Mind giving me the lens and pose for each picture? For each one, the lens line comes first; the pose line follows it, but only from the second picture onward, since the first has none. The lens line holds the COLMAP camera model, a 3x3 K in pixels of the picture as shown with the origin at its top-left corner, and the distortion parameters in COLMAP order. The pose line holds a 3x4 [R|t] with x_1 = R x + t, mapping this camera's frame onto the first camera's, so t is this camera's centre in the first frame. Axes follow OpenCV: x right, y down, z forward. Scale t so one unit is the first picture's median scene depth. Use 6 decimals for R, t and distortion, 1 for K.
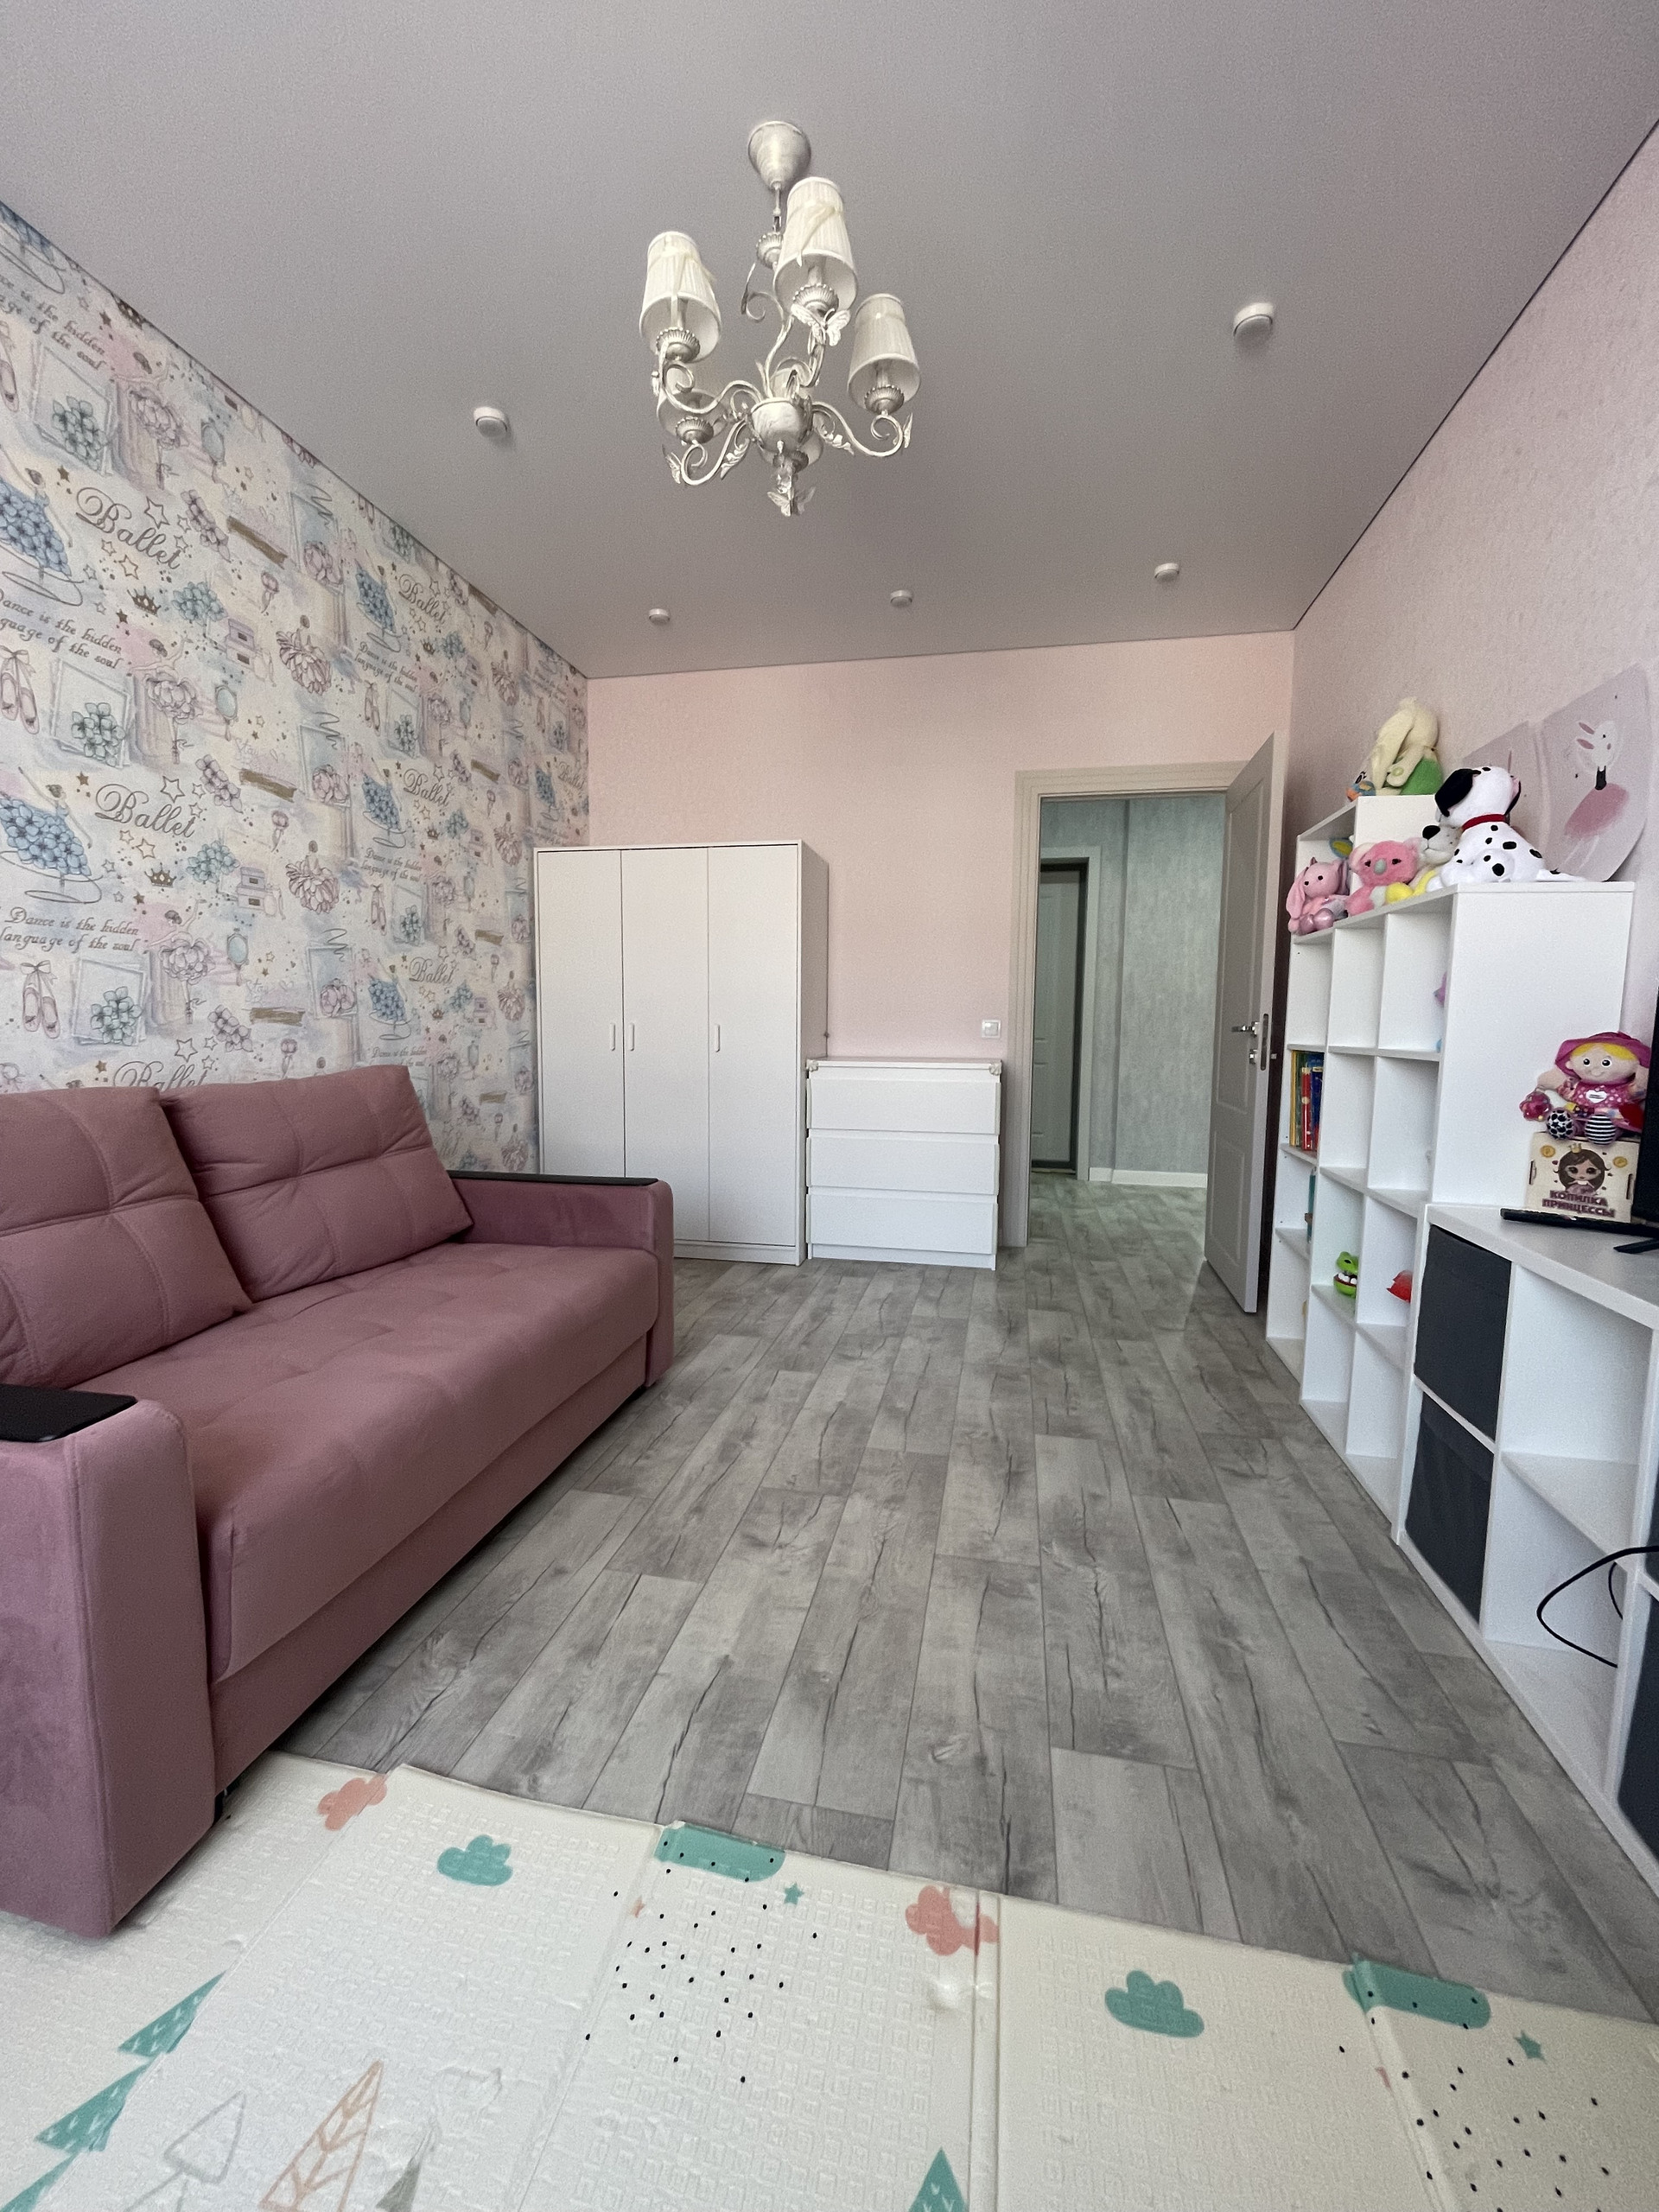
lens RADIAL K [[897.3, 0, 822.6], [0, 897.3, 1102.6], [0, 0, 1]] dist [-0.002158, 0.000230]
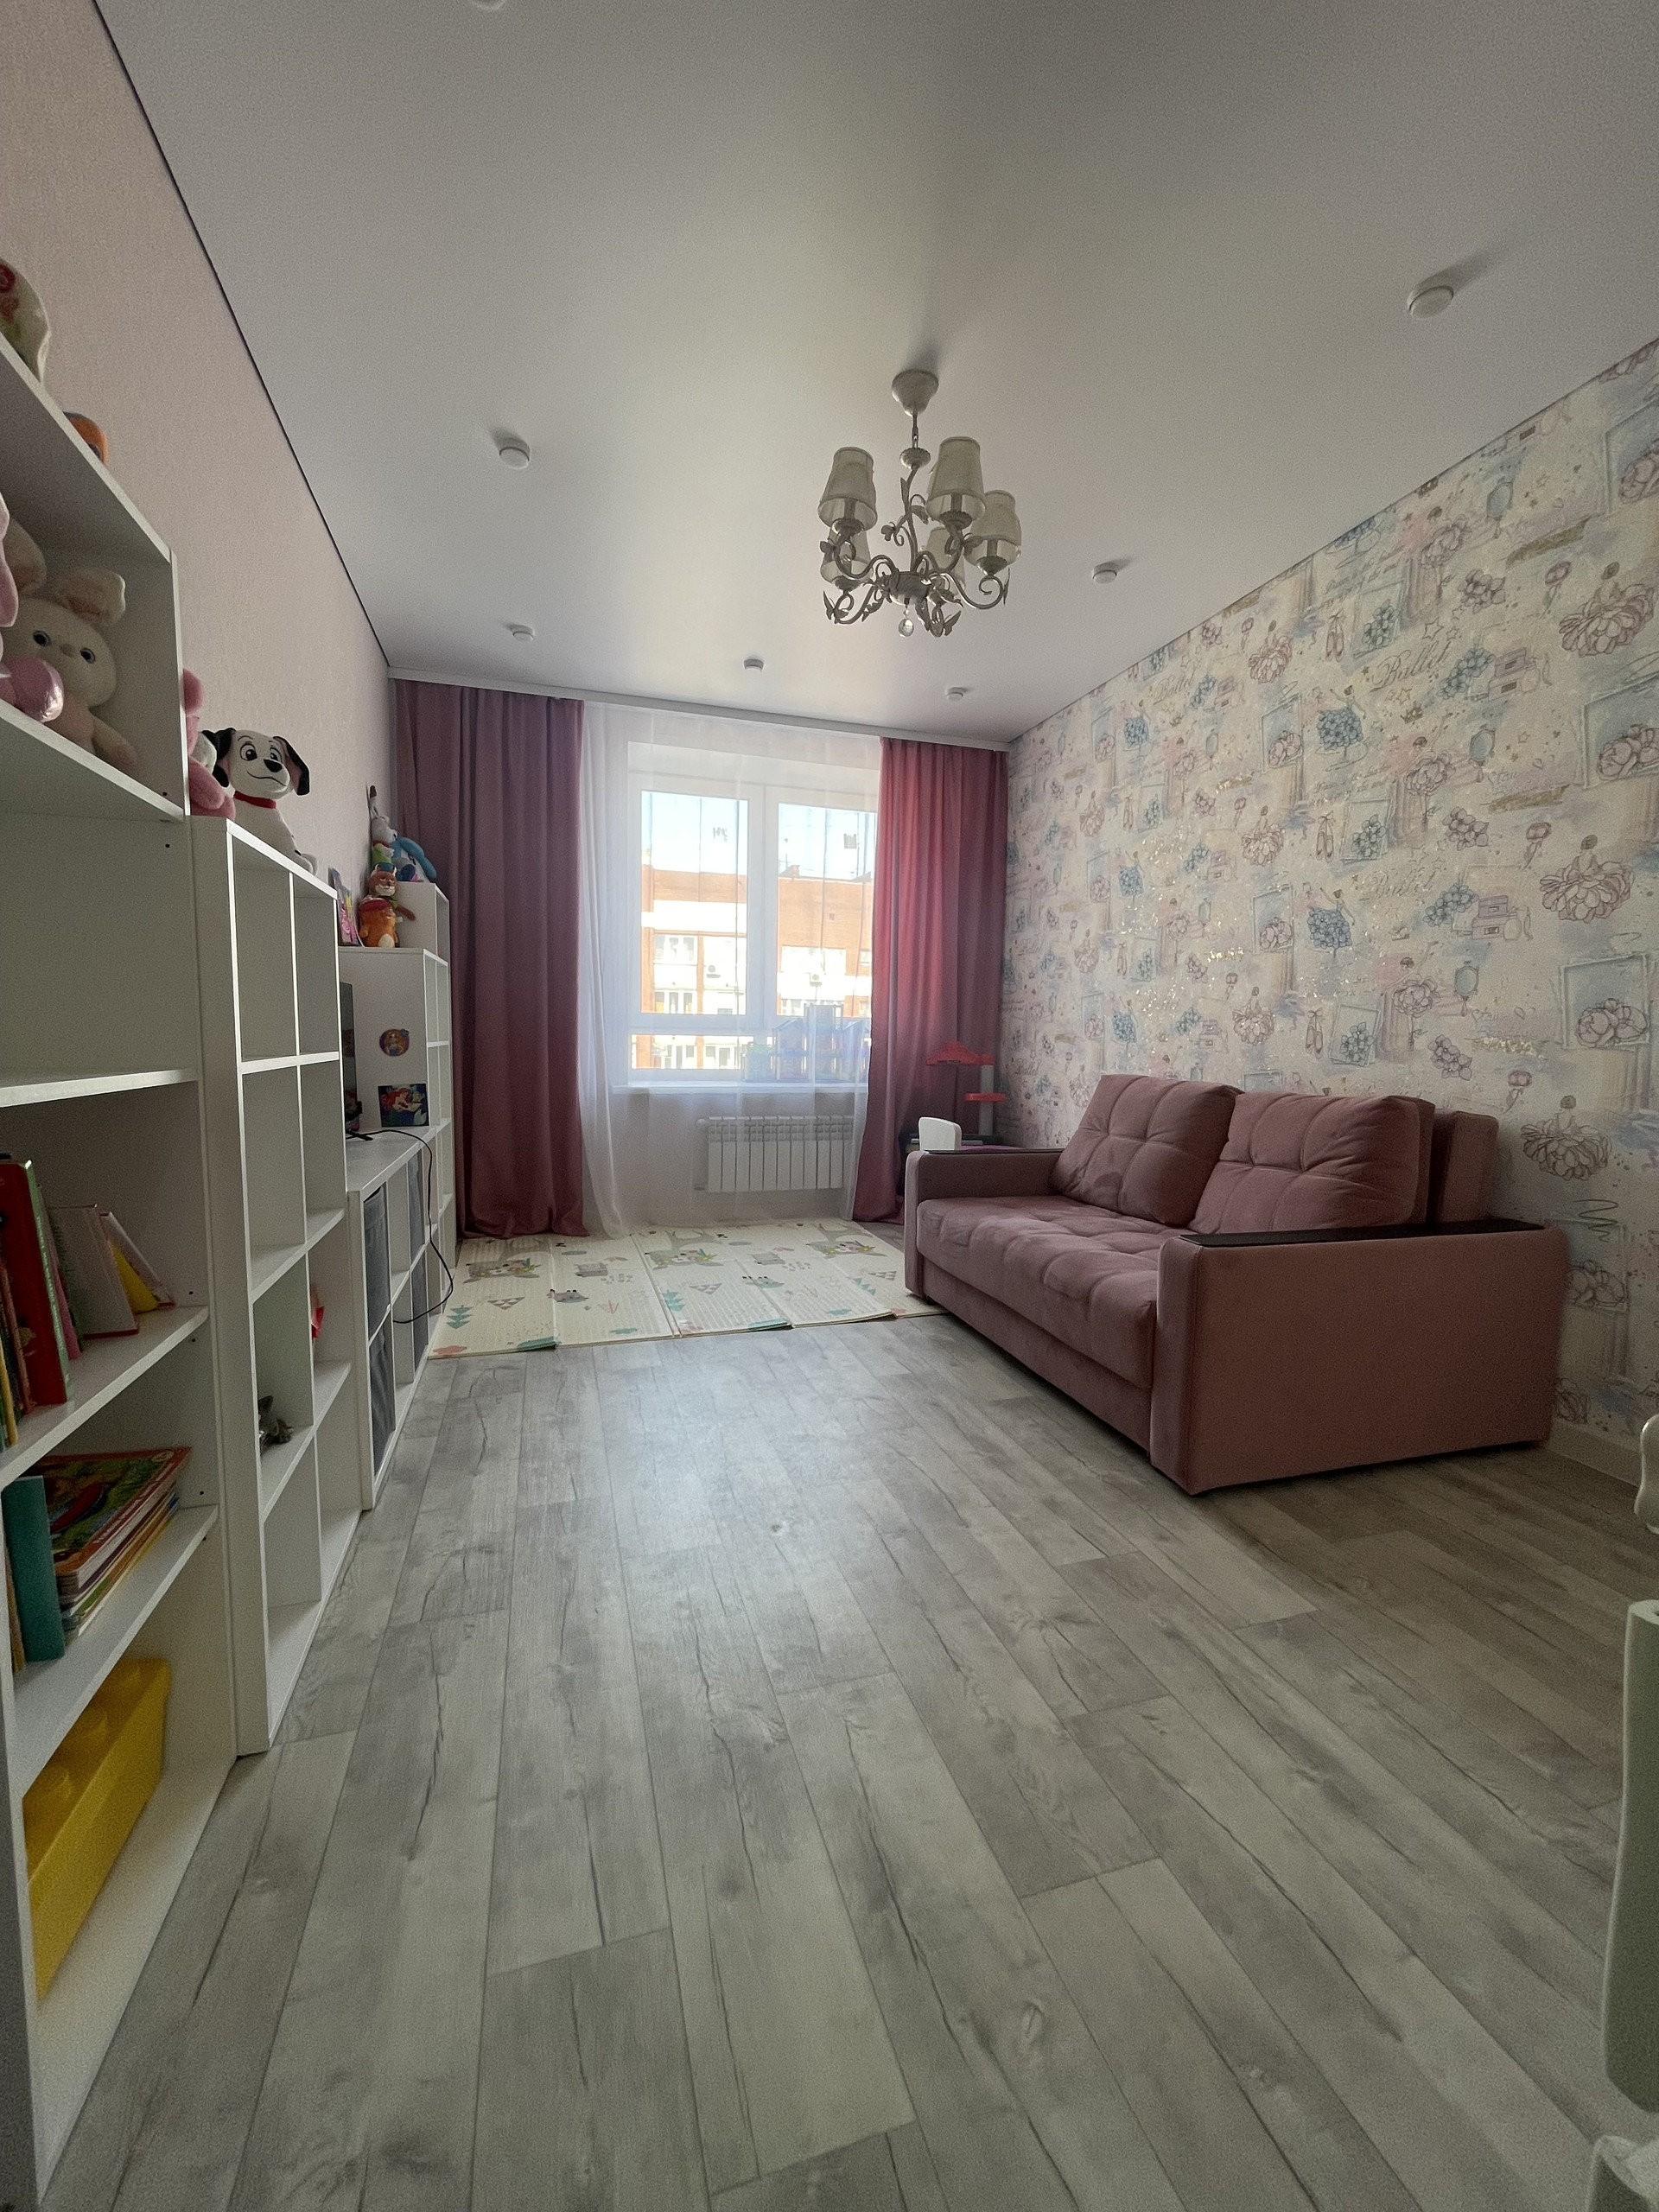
lens RADIAL K [[882.0, 0, 820.1], [0, 882.0, 1106.0], [0, 0, 1]] dist [-0.002033, -0.000459]
pose [[-0.876264, 0.014663, -0.481609, 0.505687], [-0.068073, 0.985744, 0.153867, -0.136315], [0.476999, 0.167613, -0.862773, 1.571134]]
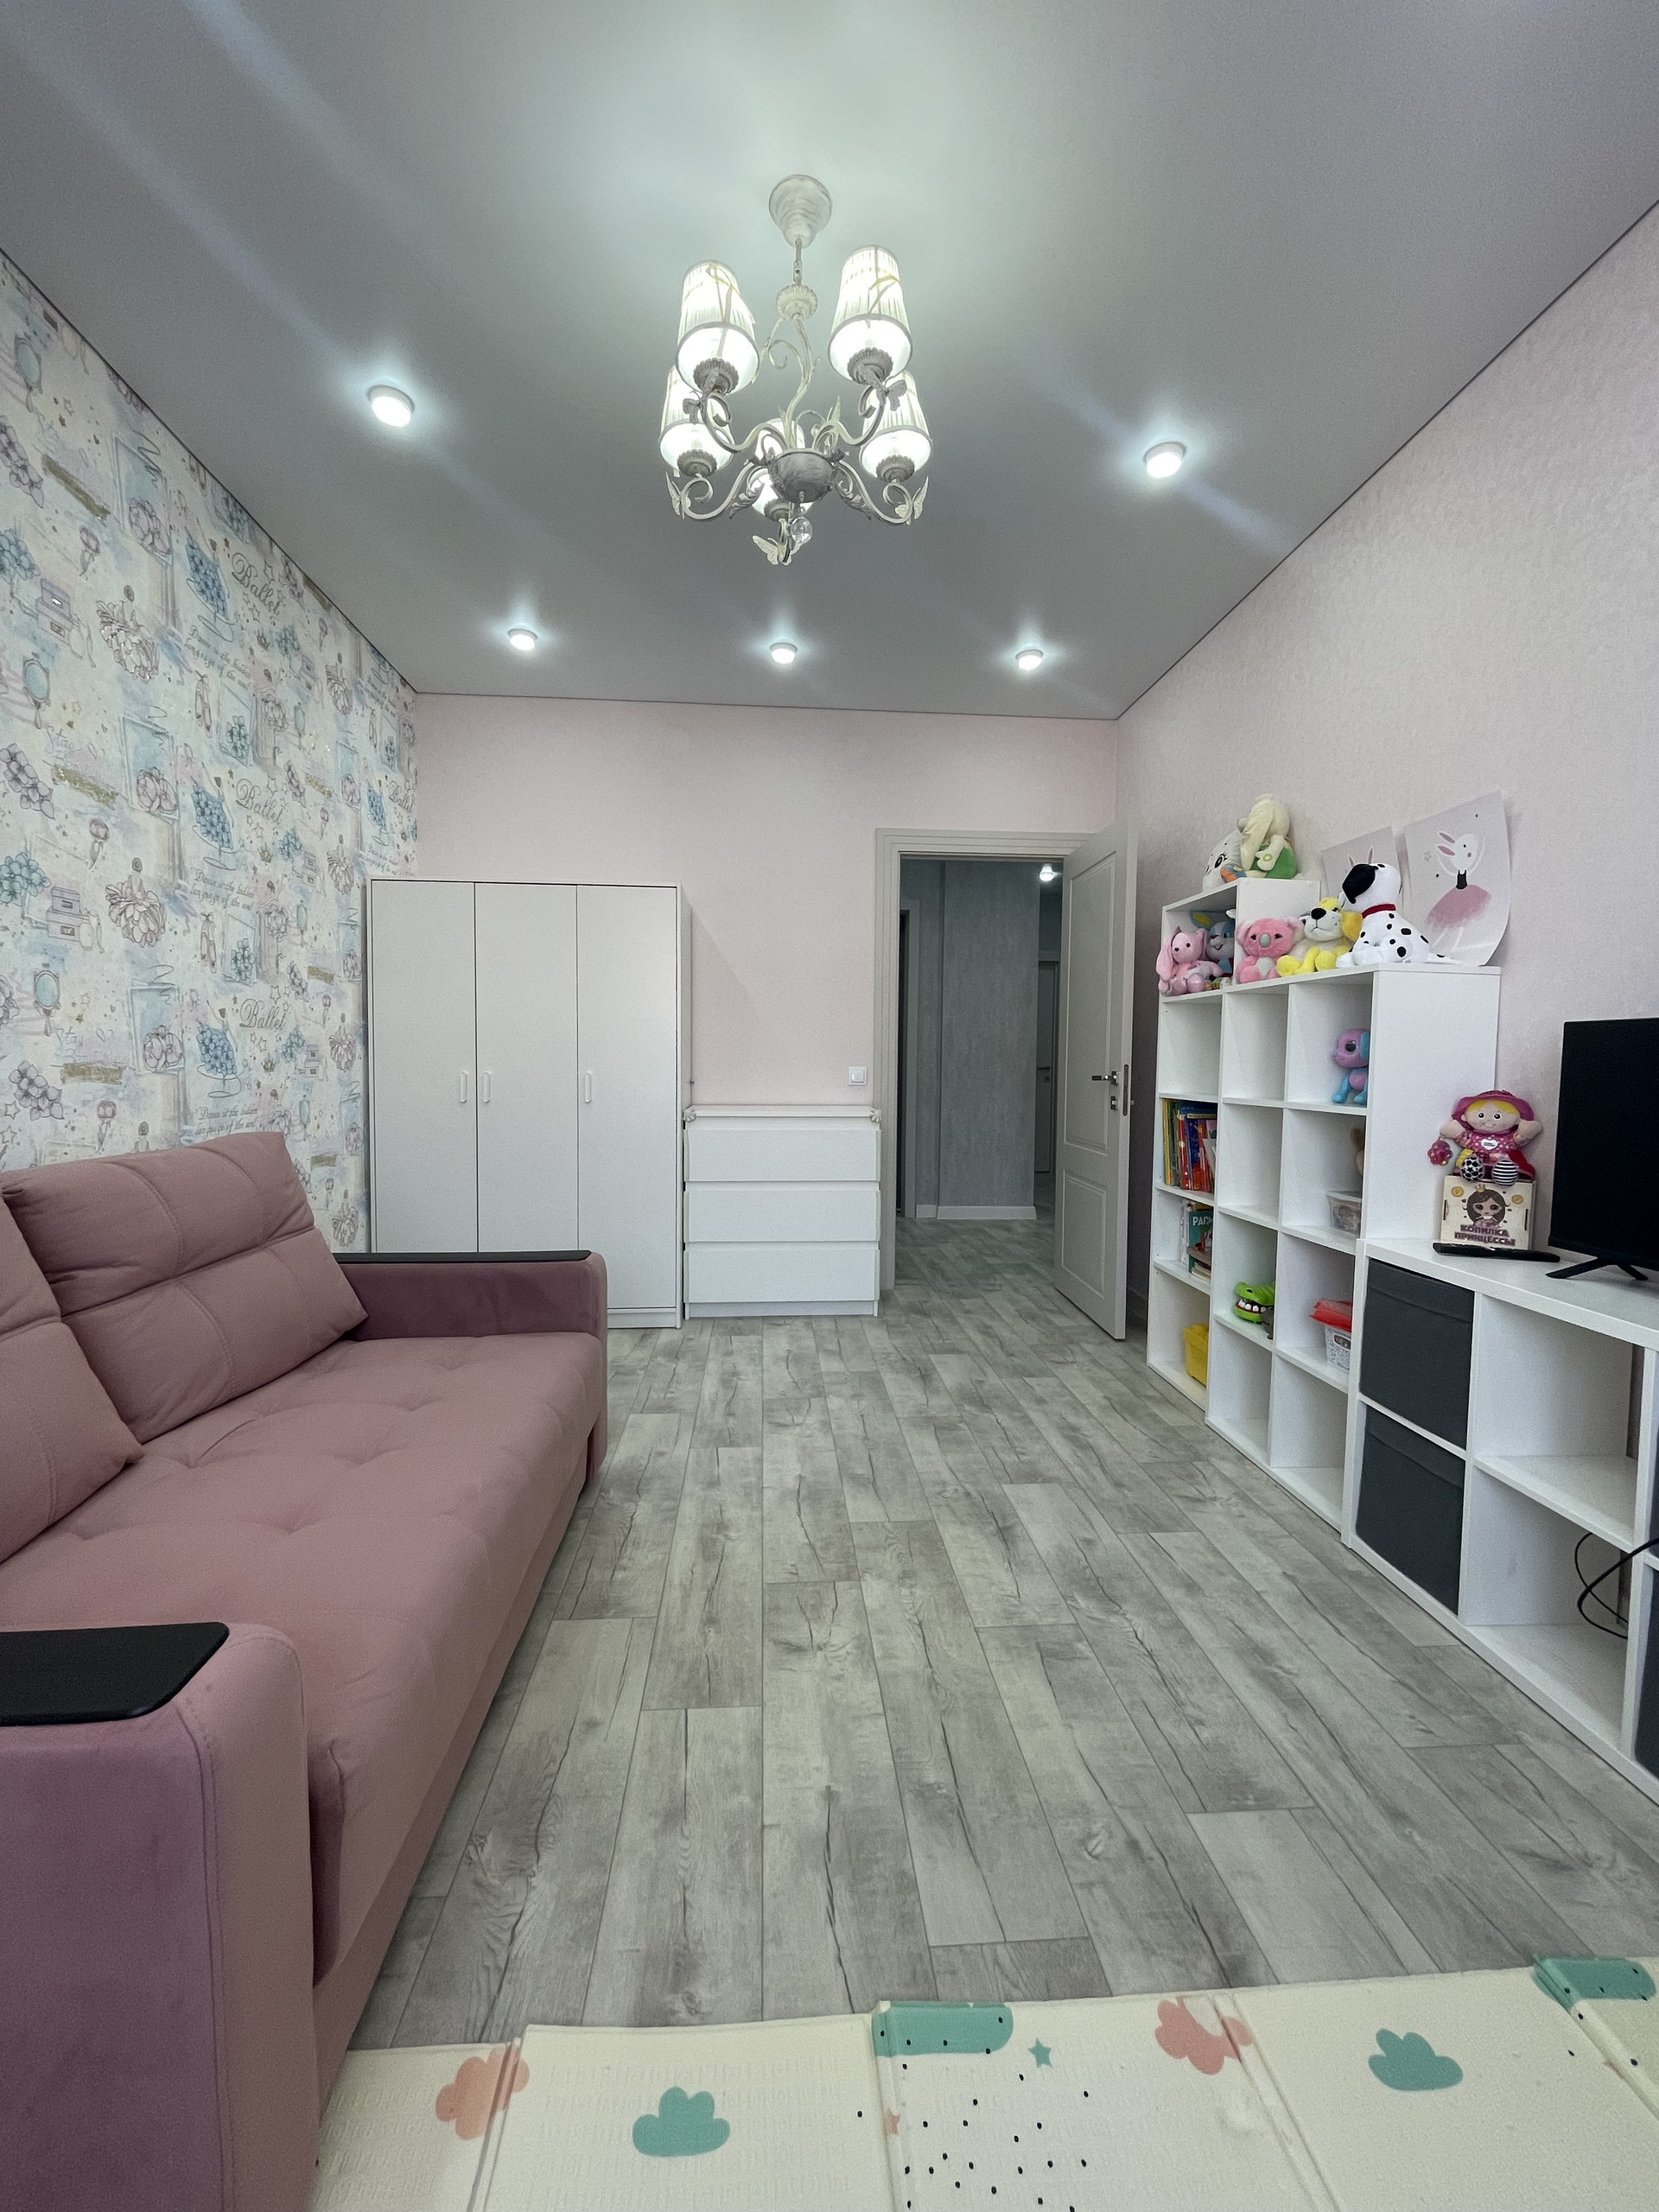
lens RADIAL K [[897.3, 0, 822.6], [0, 897.3, 1102.6], [0, 0, 1]] dist [-0.002158, 0.000230]
pose [[0.961732, -0.013115, 0.273678, -0.216612], [0.024084, 0.999034, -0.036759, -0.026967], [-0.272932, 0.041943, 0.961119, 0.061247]]
